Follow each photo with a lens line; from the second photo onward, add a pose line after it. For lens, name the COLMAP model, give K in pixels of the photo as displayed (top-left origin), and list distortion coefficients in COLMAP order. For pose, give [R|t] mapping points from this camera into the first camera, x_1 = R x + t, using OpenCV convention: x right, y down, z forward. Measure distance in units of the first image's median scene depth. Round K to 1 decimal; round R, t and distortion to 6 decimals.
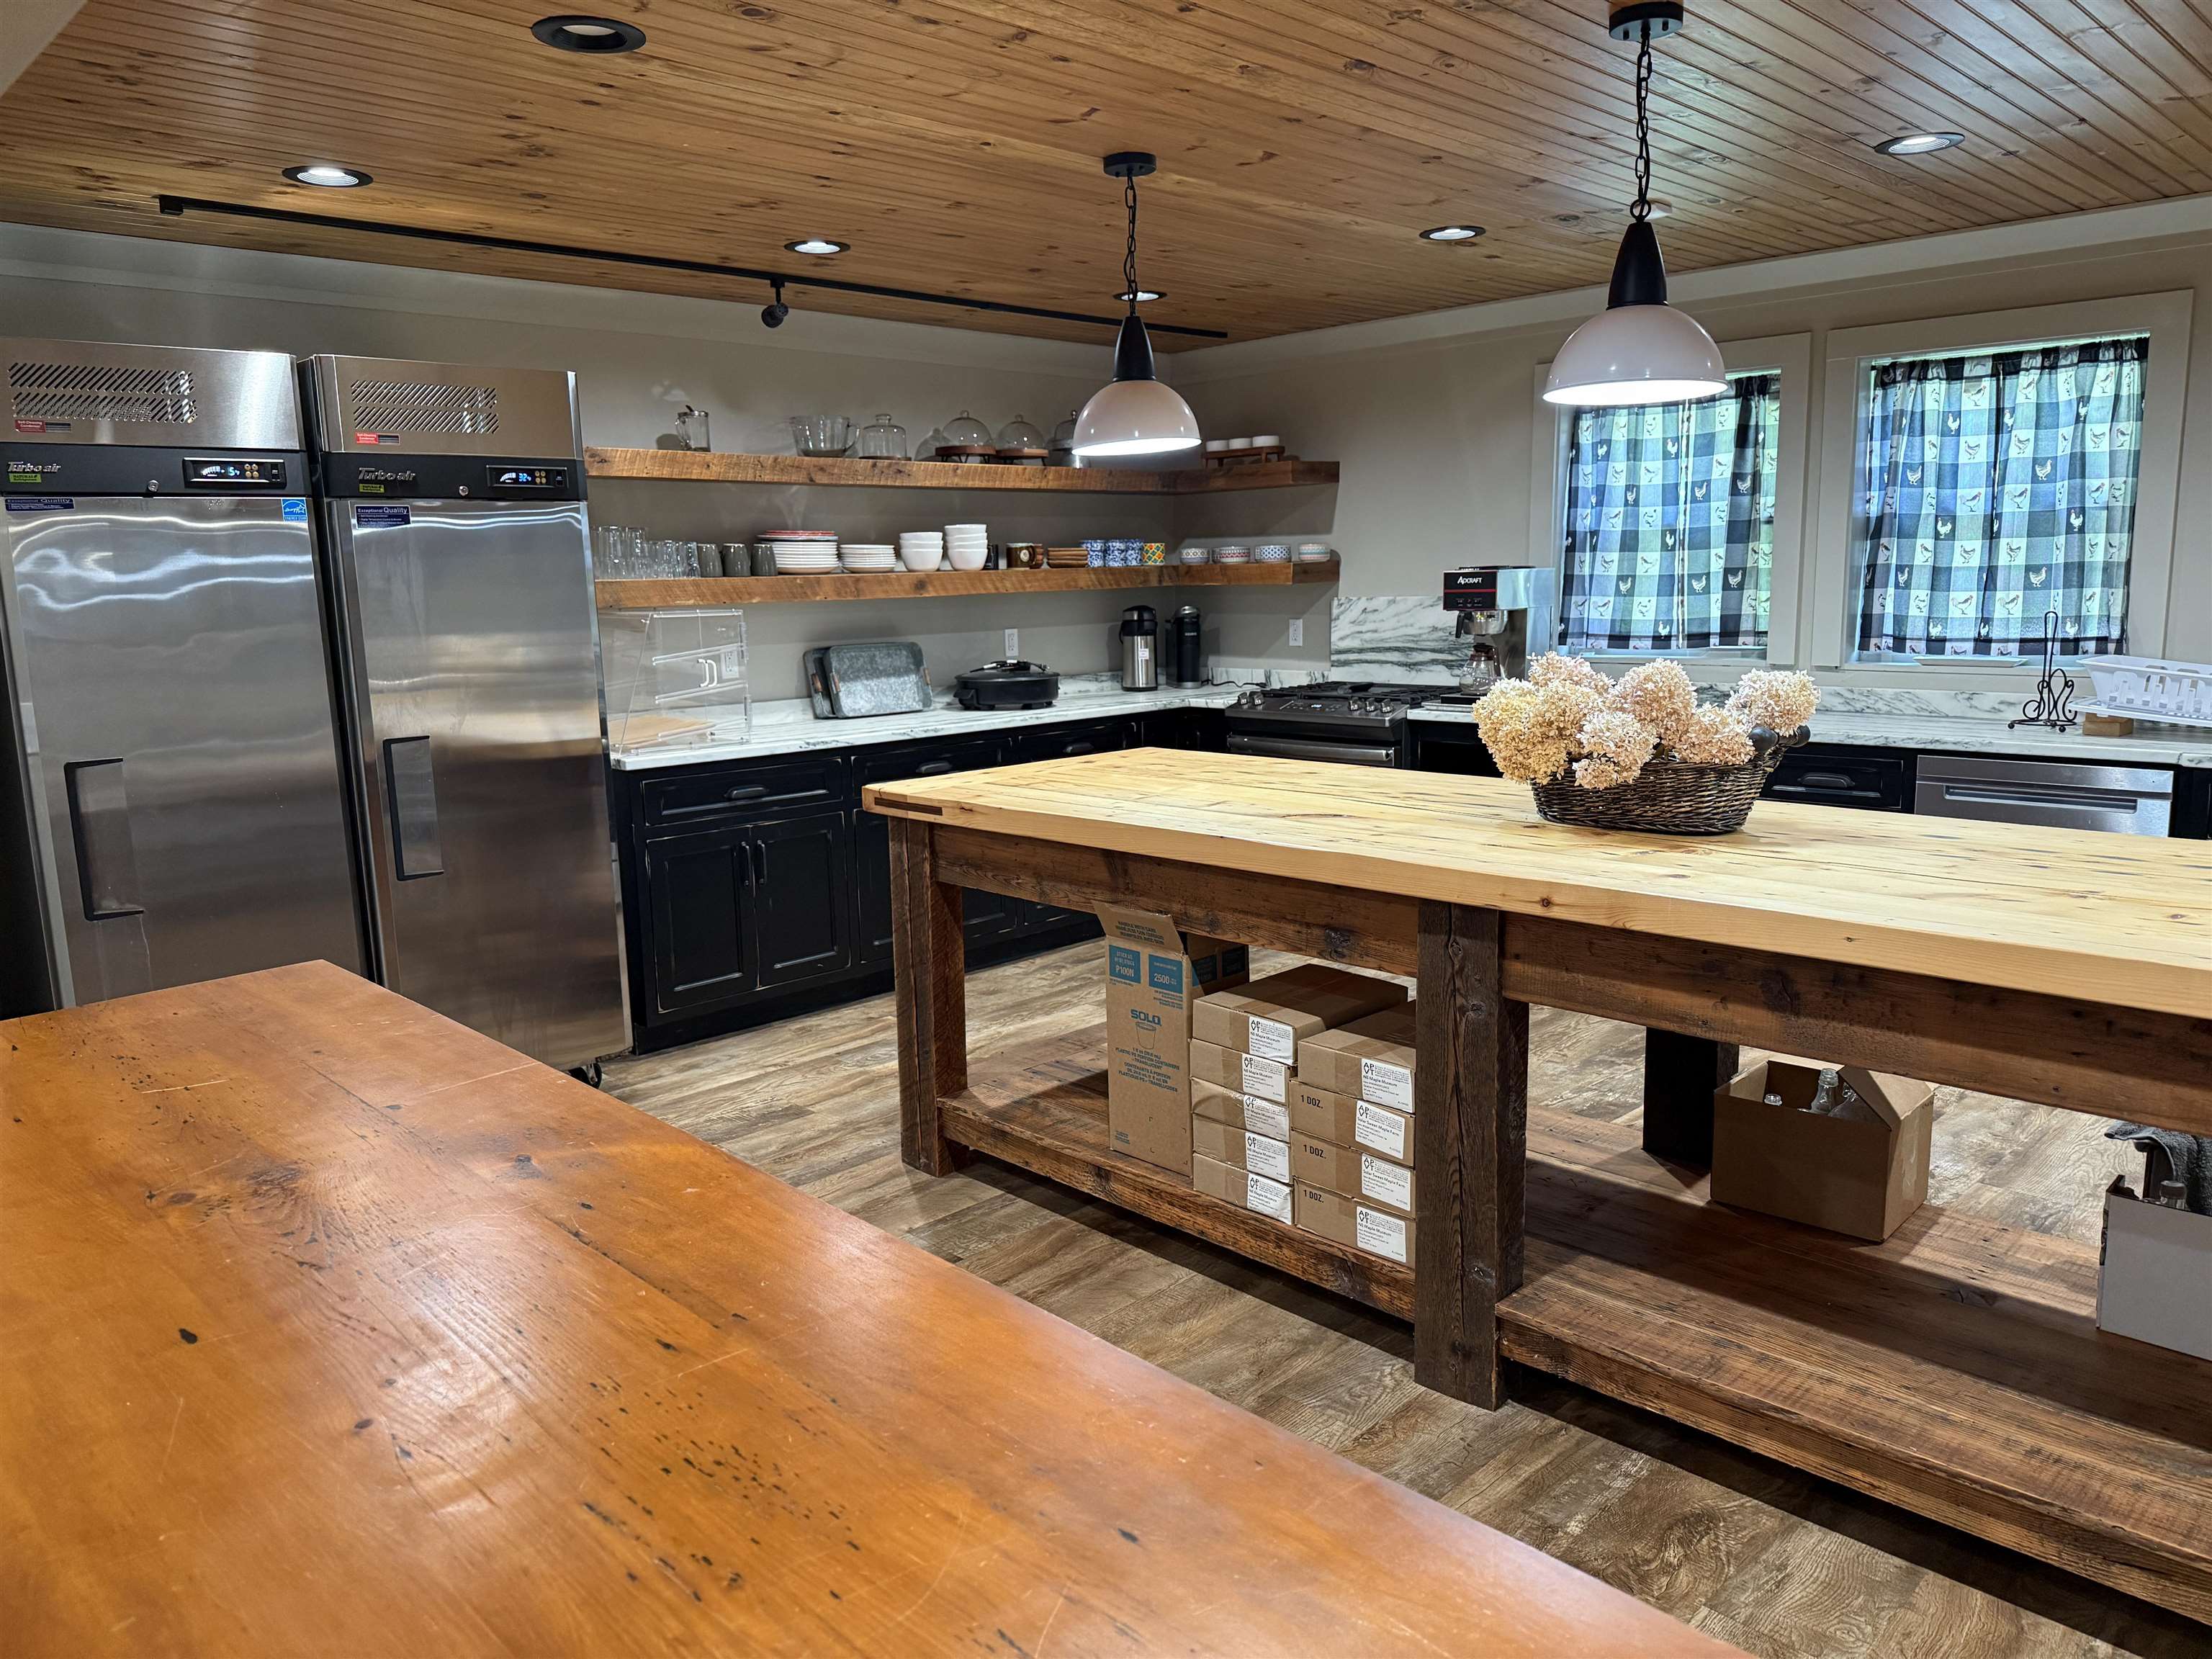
lens RADIAL K [[1584.2, 0, 1106.0], [0, 1584.2, 829.5], [0, 0, 1]] dist [-0.001694, -0.004156]
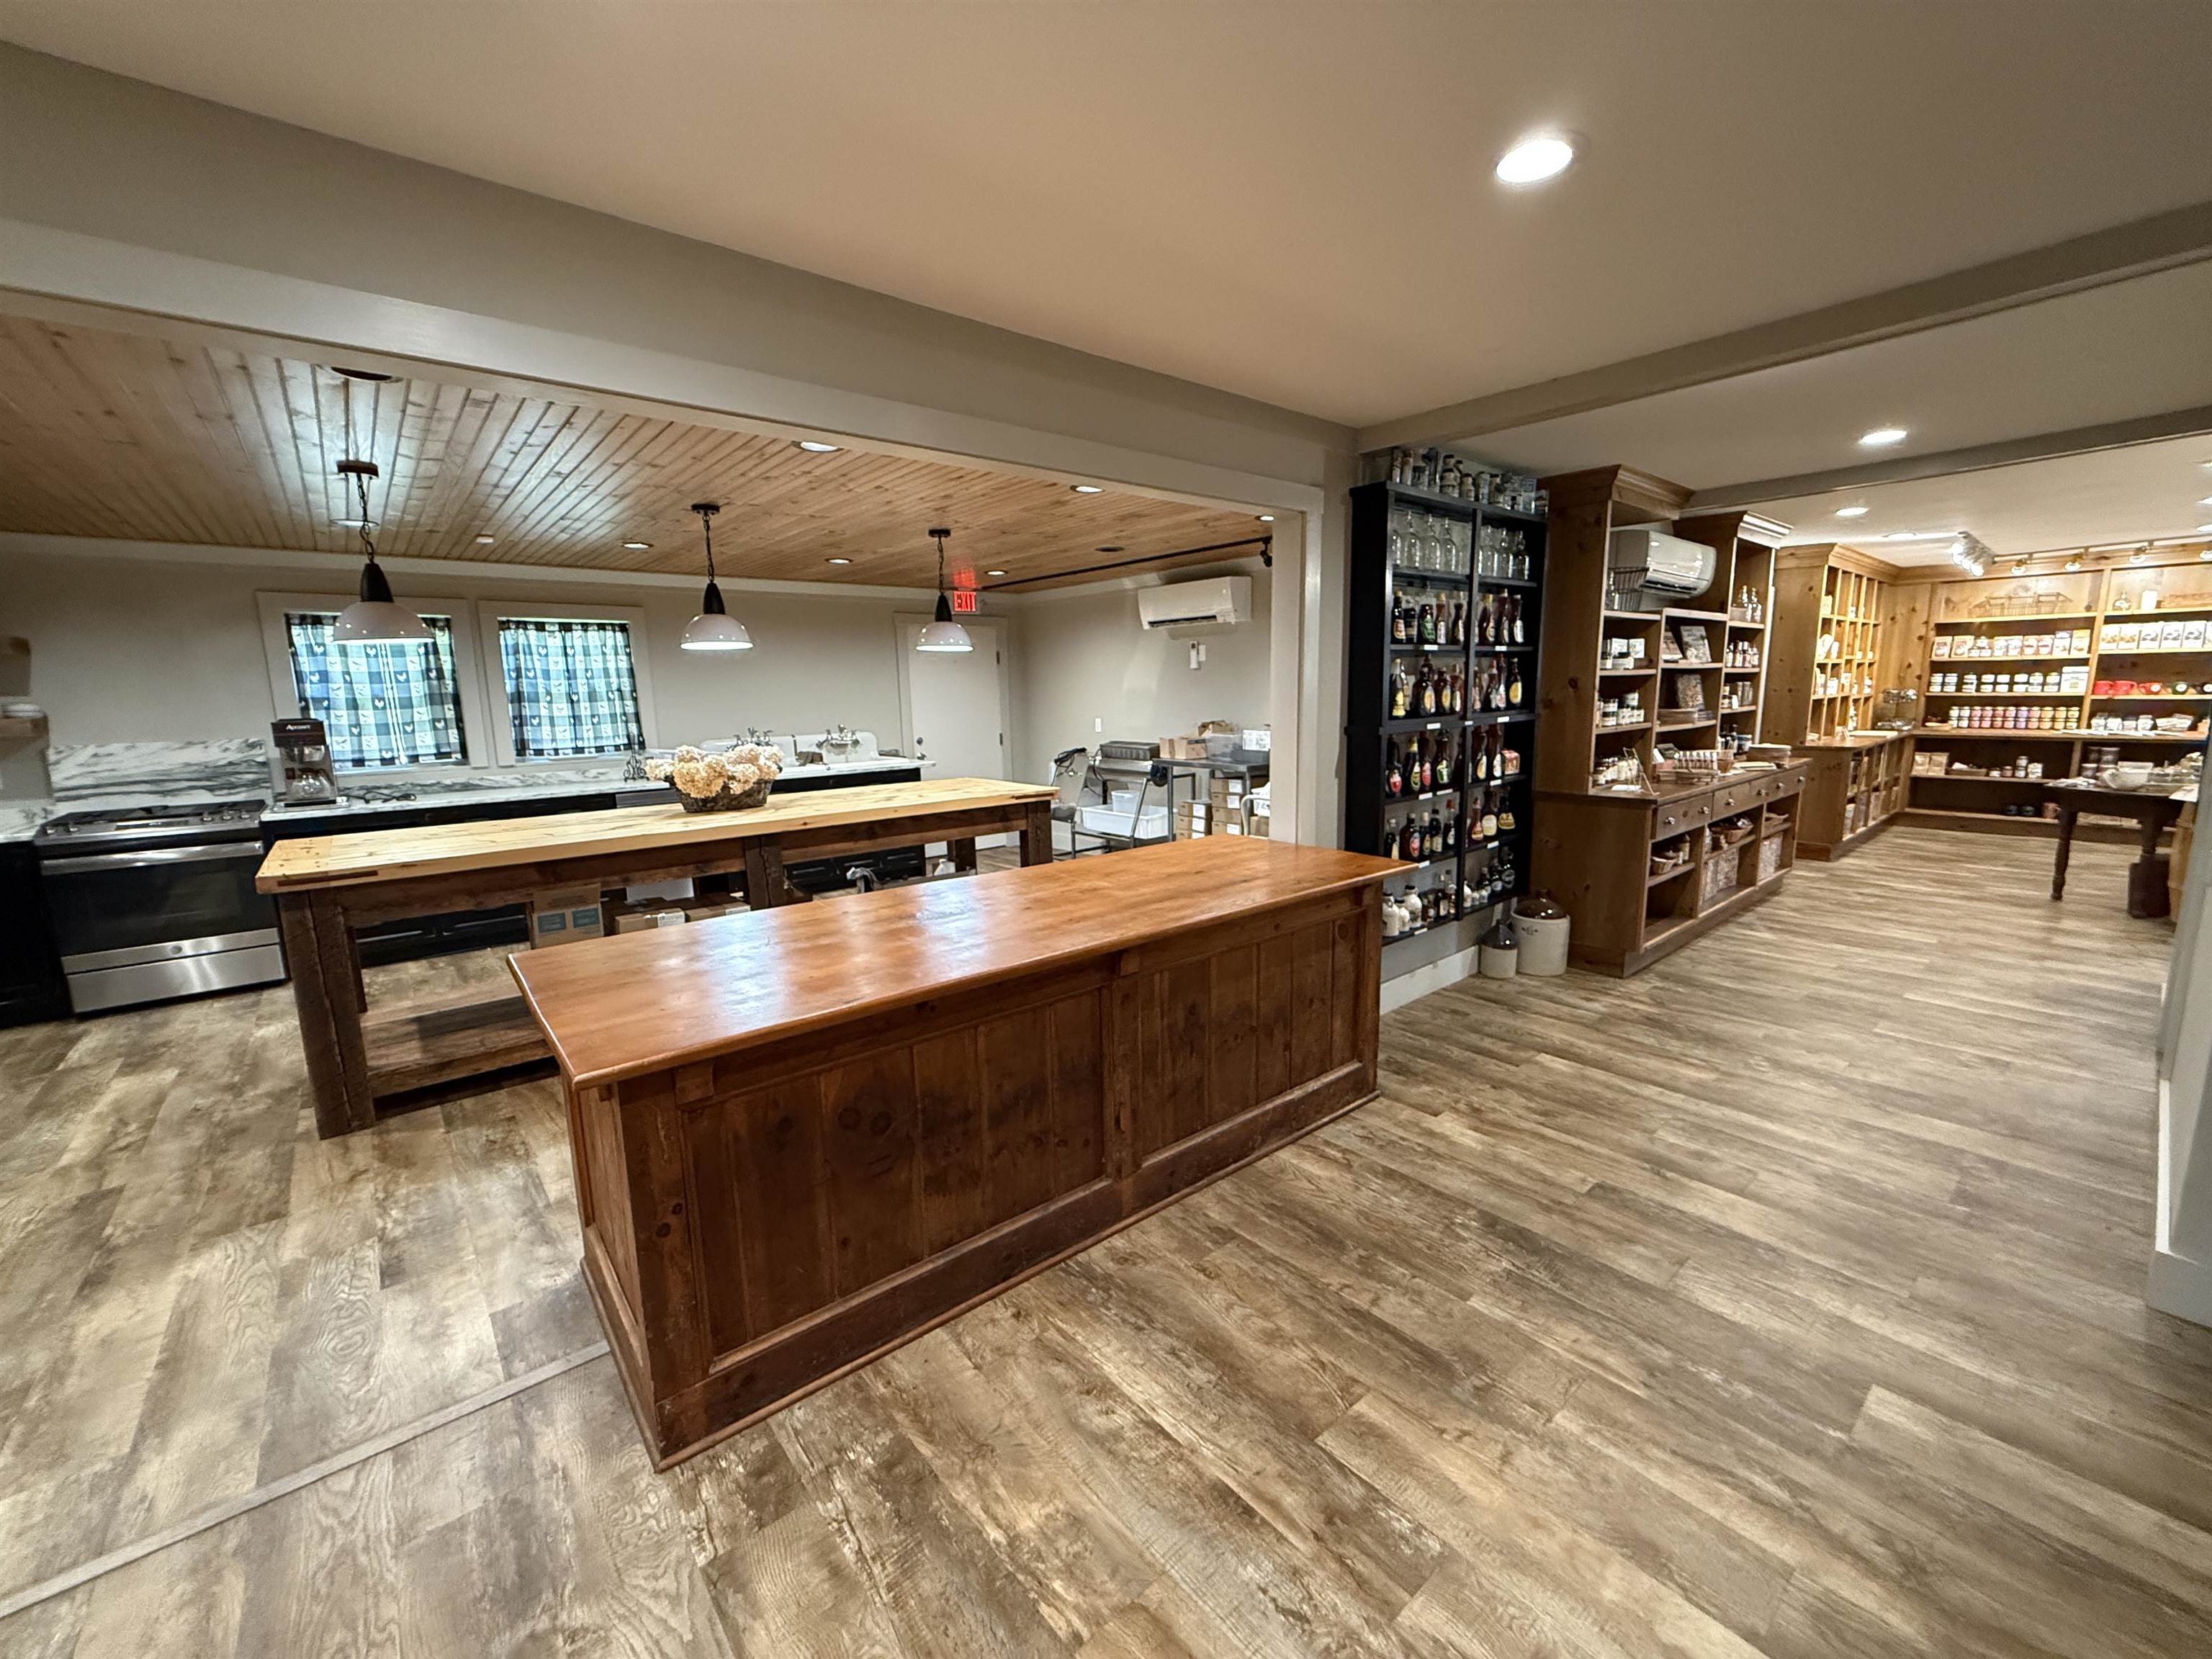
lens RADIAL K [[897.5, 0, 1106.0], [0, 897.5, 829.5], [0, 0, 1]] dist [0.009405, 0.009320]
pose [[0.066208, -0.133089, 0.988890, -0.676386], [0.184926, 0.975532, 0.118910, -0.019606], [-0.980520, 0.174999, 0.089199, 0.165872]]
